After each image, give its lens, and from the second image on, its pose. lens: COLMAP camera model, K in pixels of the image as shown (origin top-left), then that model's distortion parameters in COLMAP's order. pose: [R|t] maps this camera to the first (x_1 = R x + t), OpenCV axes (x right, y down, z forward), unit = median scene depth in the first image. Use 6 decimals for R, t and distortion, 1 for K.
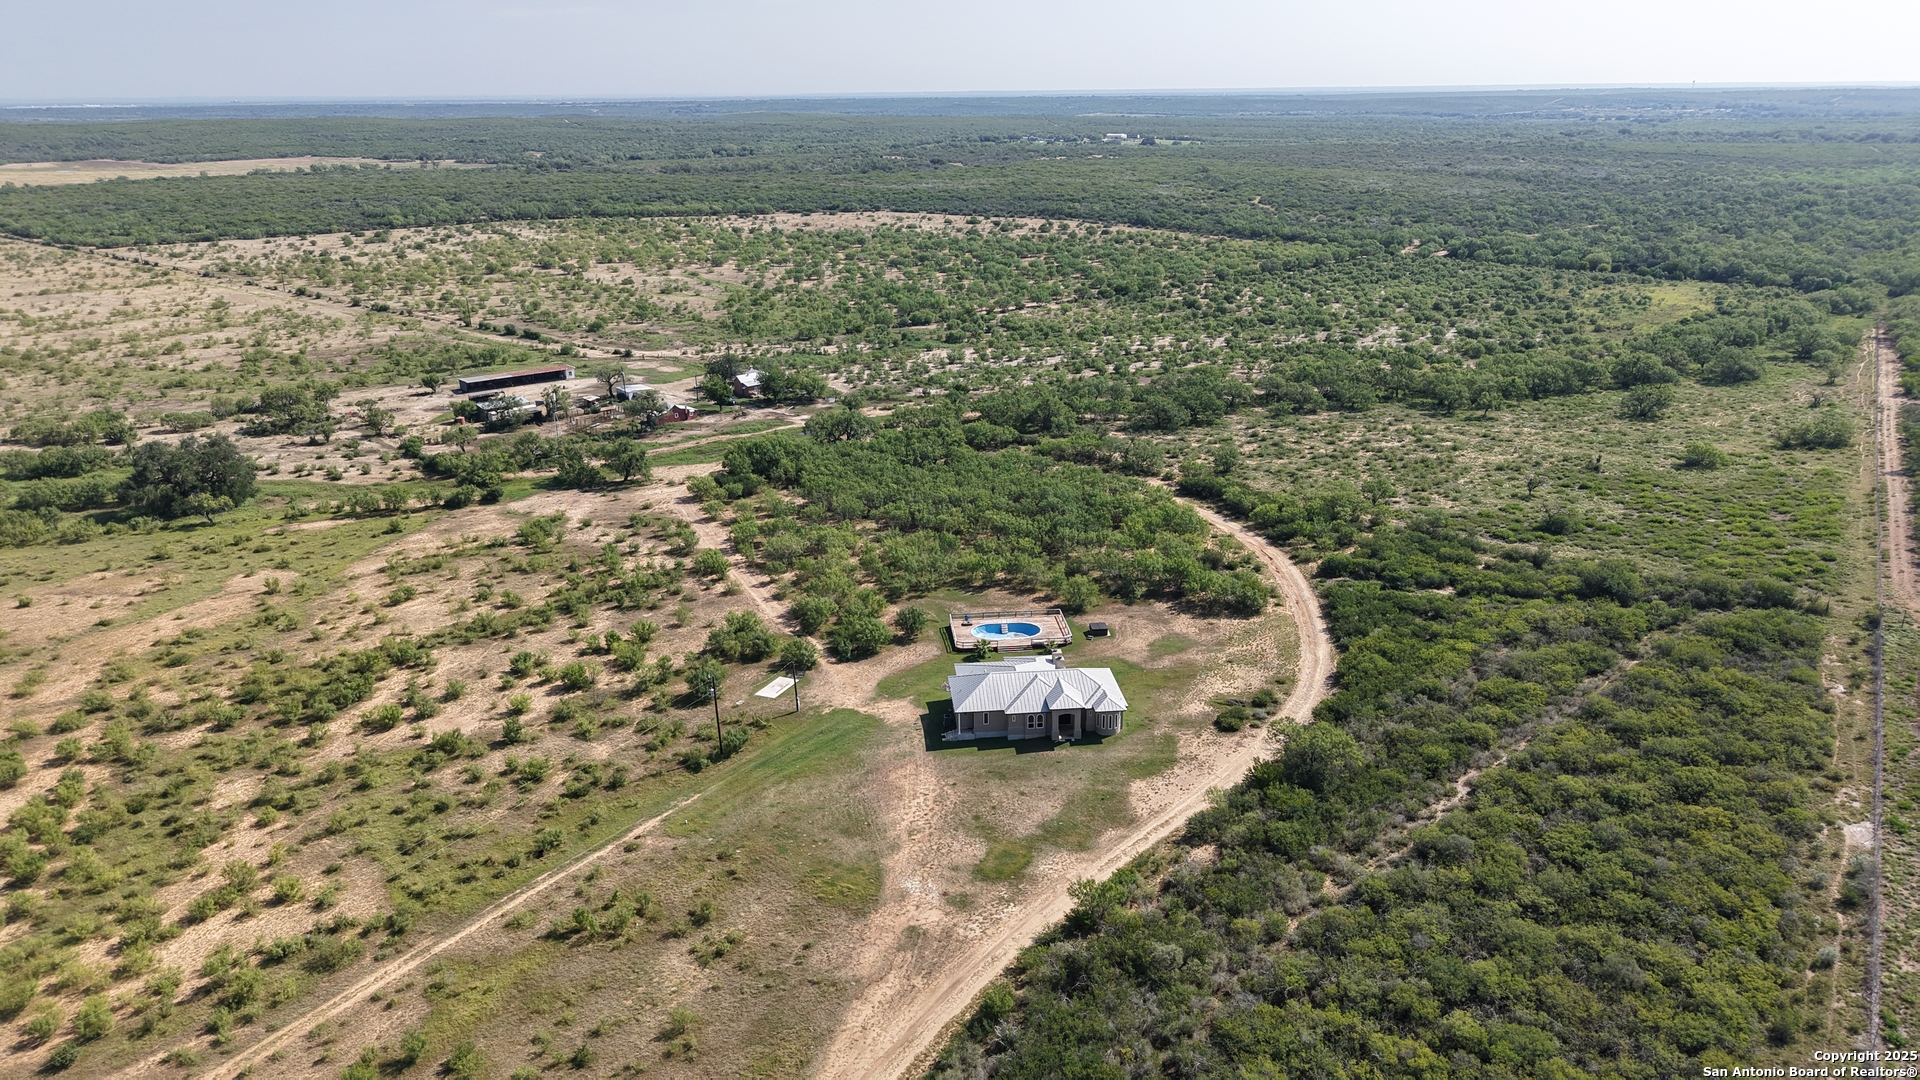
lens RADIAL K [[1277.4, 0, 959.3], [0, 1277.4, 554.7], [0, 0, 1]] dist [0.020302, -0.008651]
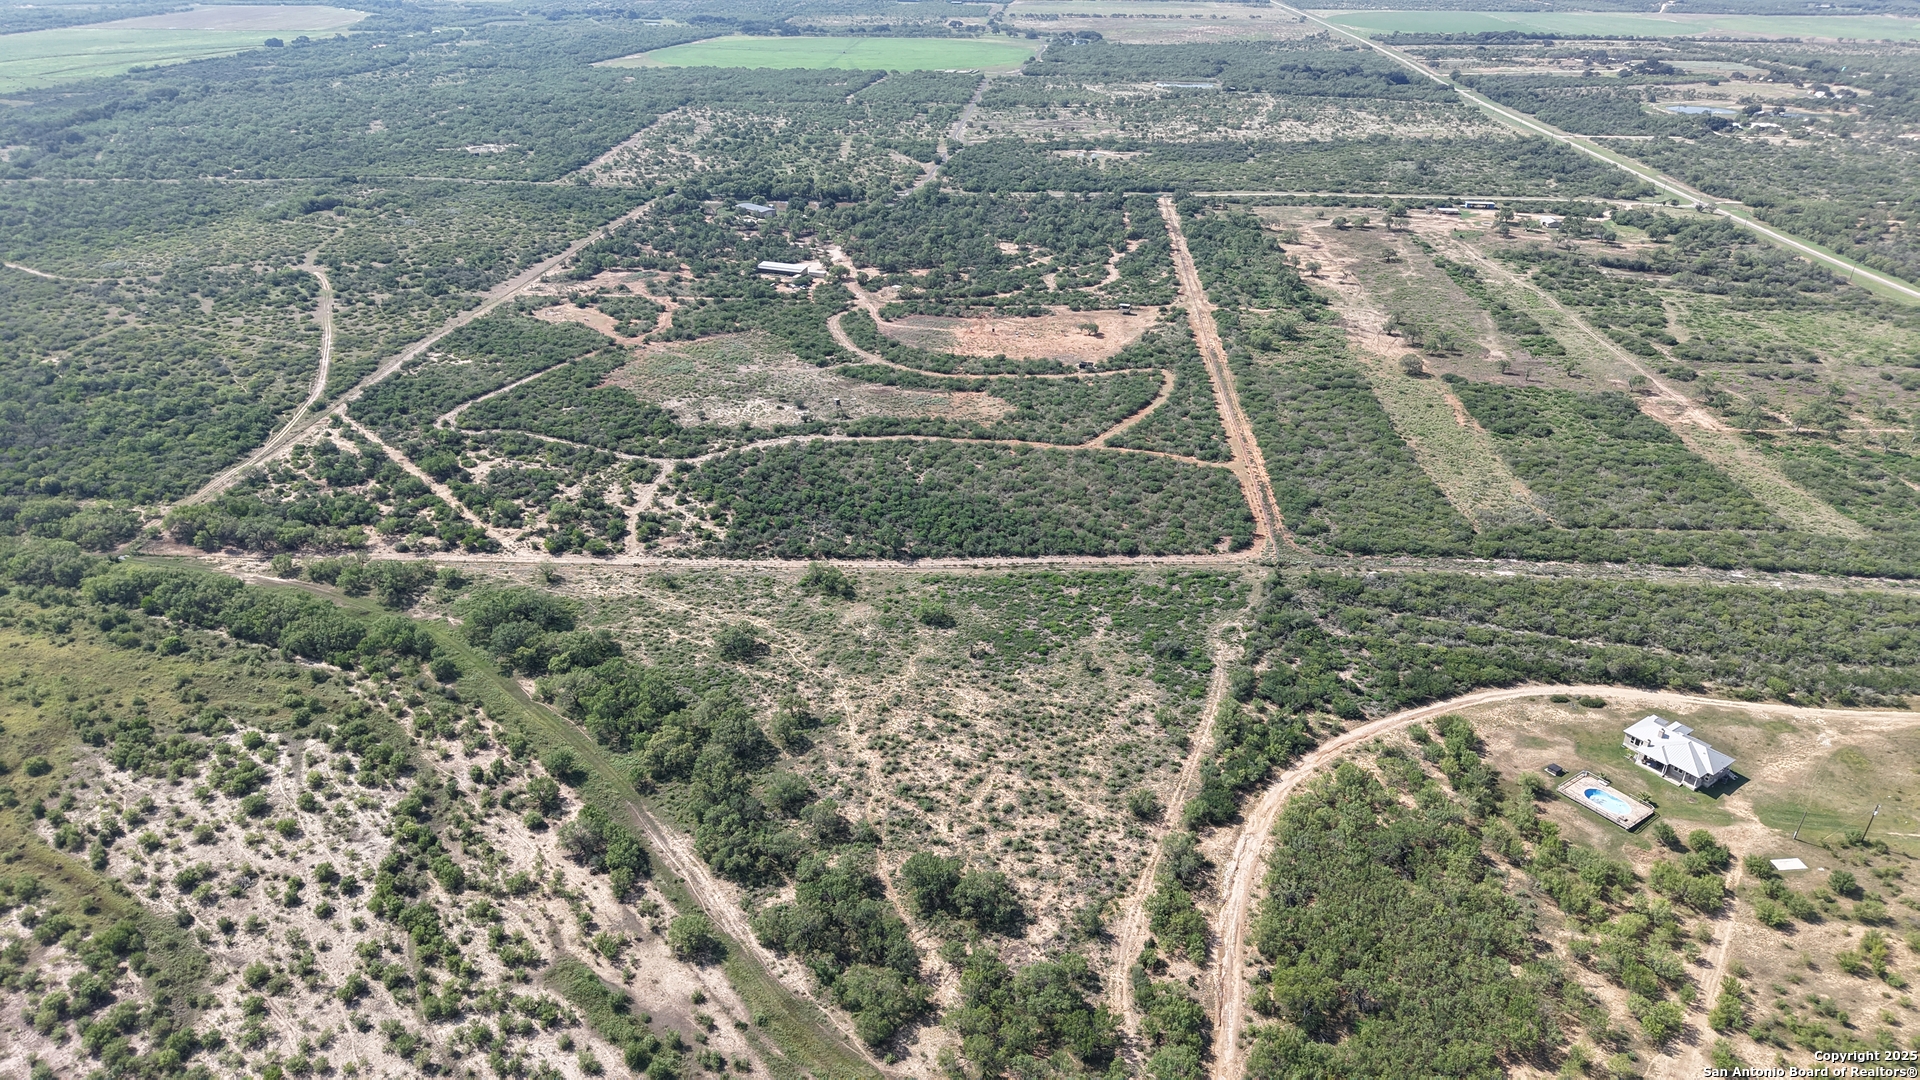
lens RADIAL K [[1277.4, 0, 957.5], [0, 1277.4, 537.1], [0, 0, 1]] dist [0.020302, -0.008651]
pose [[-0.493289, -0.360873, 0.791477, -0.814066], [0.302161, 0.782139, 0.544938, -1.504694], [-0.815699, 0.507966, -0.276779, 2.269599]]
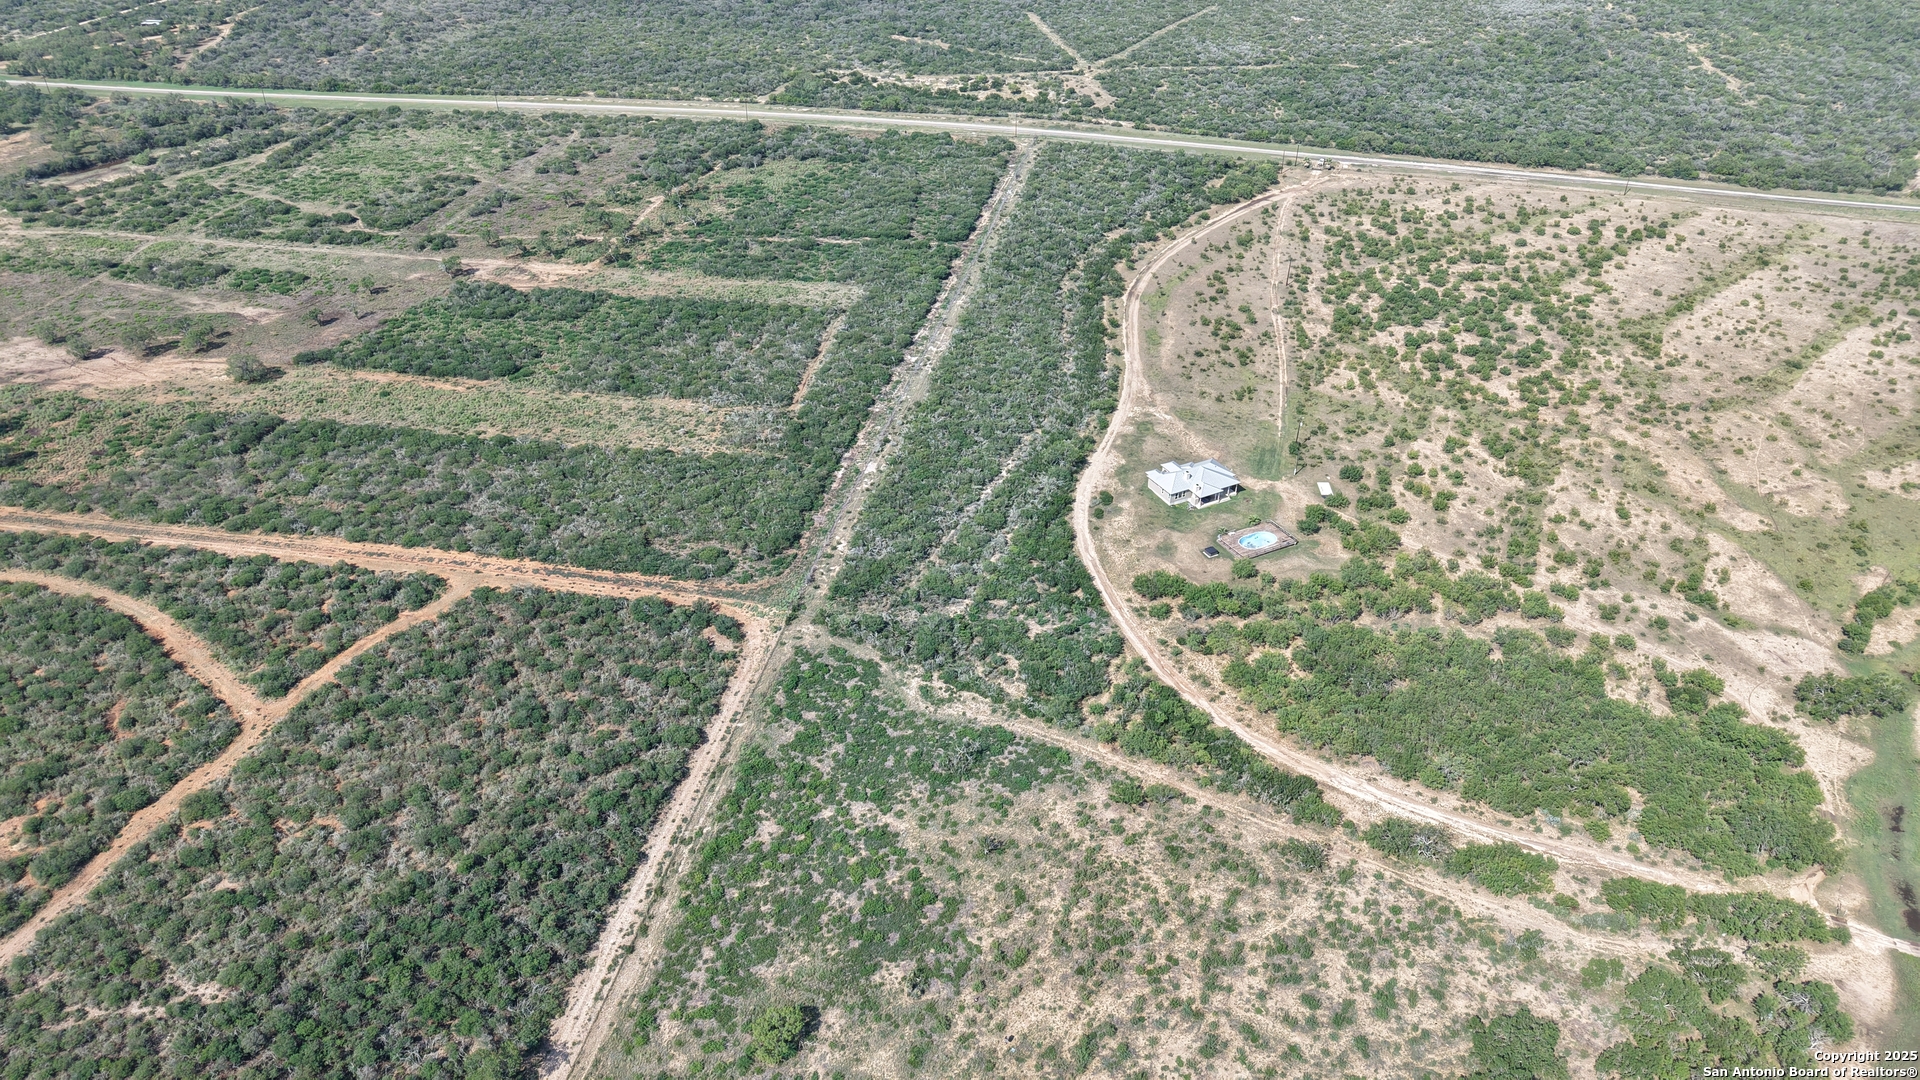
lens RADIAL K [[1277.4, 0, 964.9], [0, 1277.4, 530.7], [0, 0, 1]] dist [0.020302, -0.008651]
pose [[-0.921223, 0.224157, -0.317964, 1.124595], [-0.118838, 0.616107, 0.778646, -1.474785], [0.370439, 0.755093, -0.540934, 2.116873]]
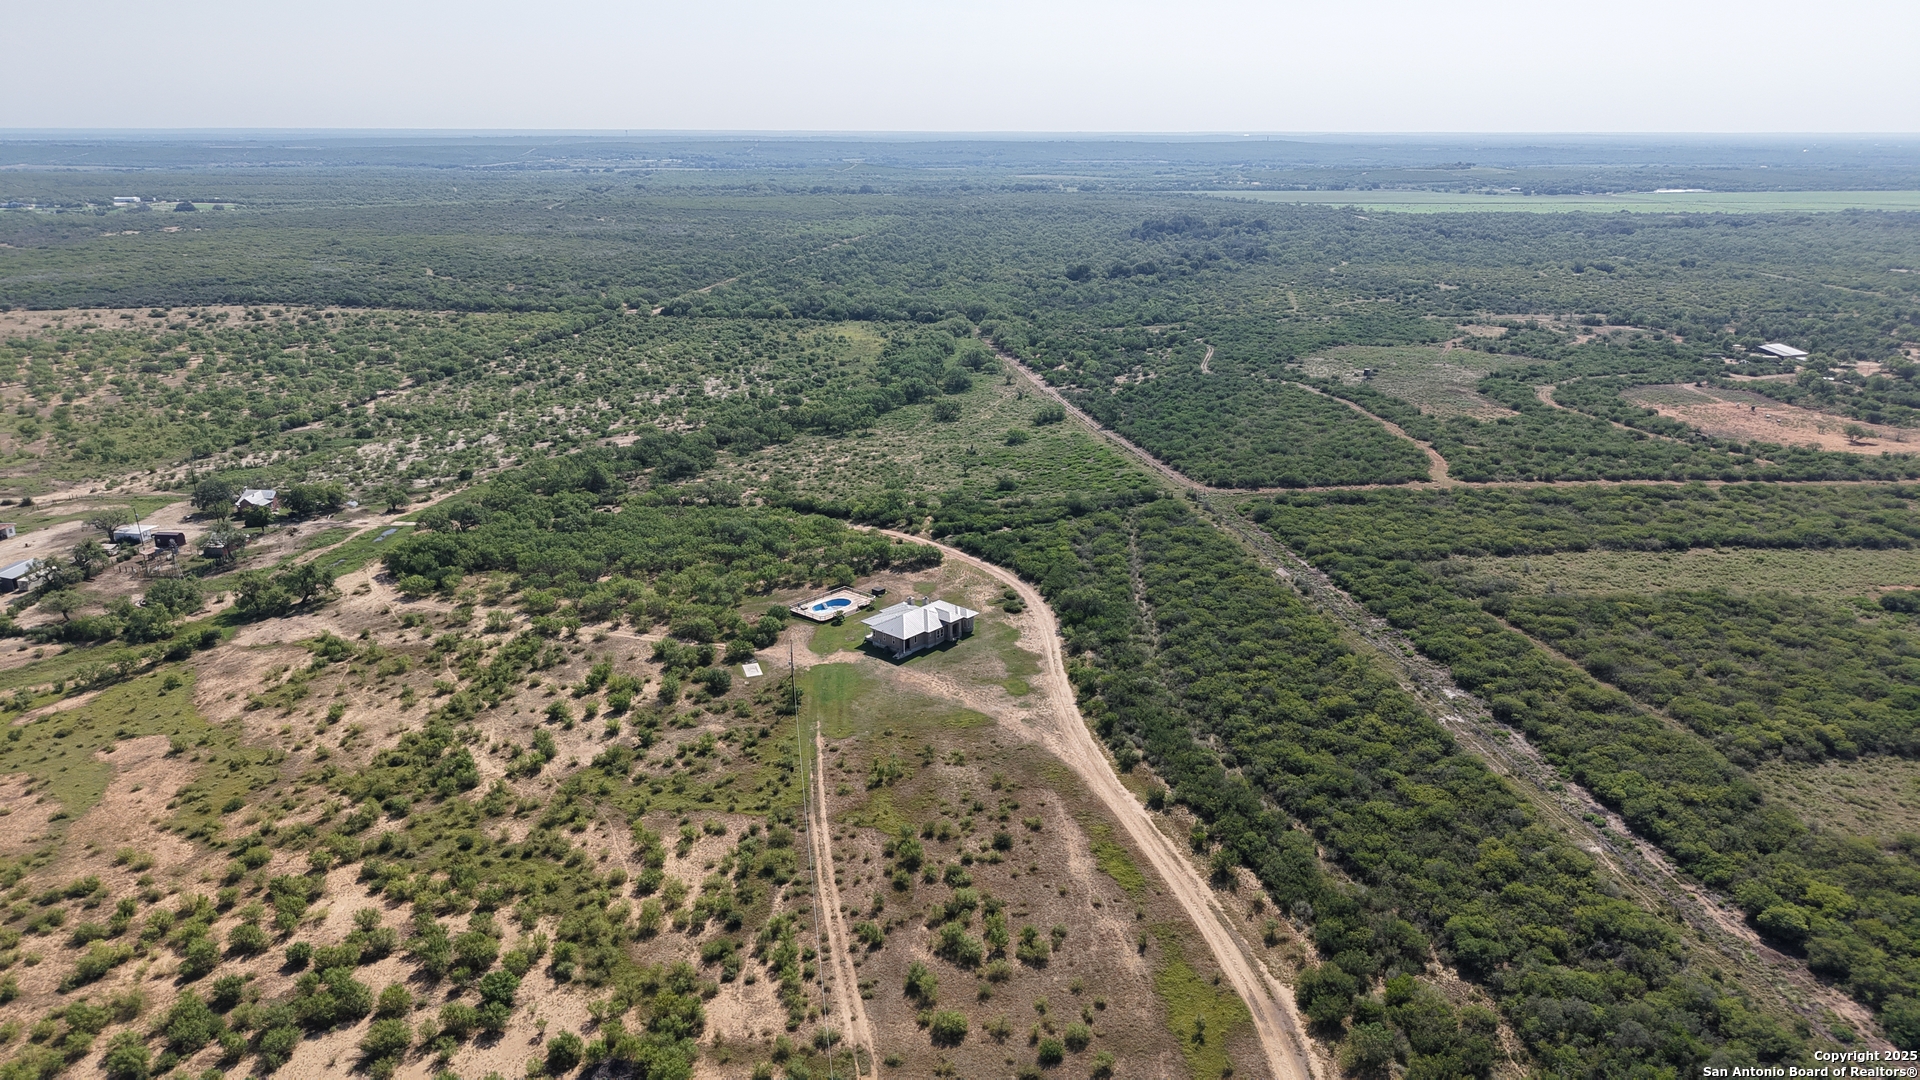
lens RADIAL K [[1277.4, 0, 972.6], [0, 1277.4, 530.7], [0, 0, 1]] dist [0.020302, -0.008651]
pose [[0.725272, -0.192599, 0.660974, -0.996720], [0.223073, 0.974020, 0.039043, -0.058982], [-0.651321, 0.119129, 0.749392, -0.321958]]
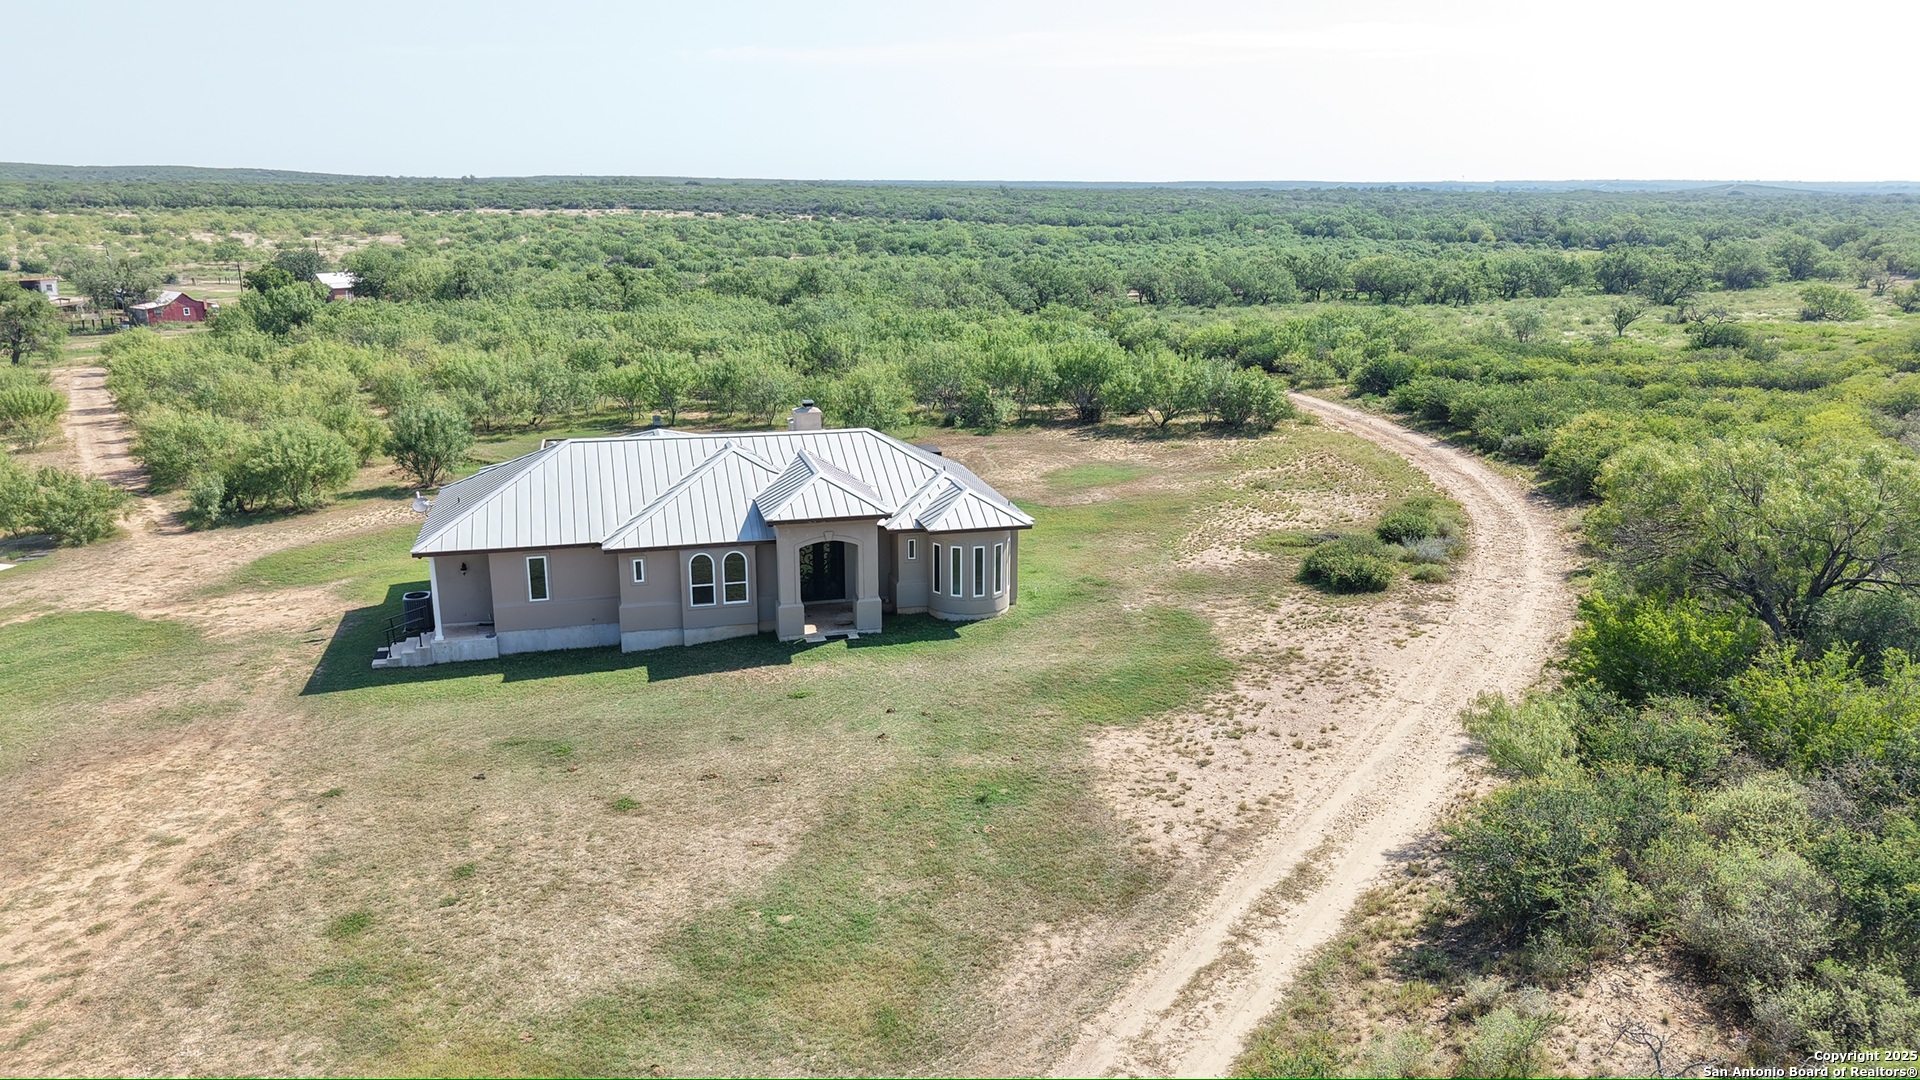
lens RADIAL K [[1365.4, 0, 973.9], [0, 1365.4, 539.9], [0, 0, 1]] dist [0.037681, -0.013848]
pose [[0.986211, -0.027243, 0.163235, 0.065229], [0.043284, 0.994485, -0.095530, 0.151179], [-0.159733, 0.101279, 0.981951, 0.681755]]
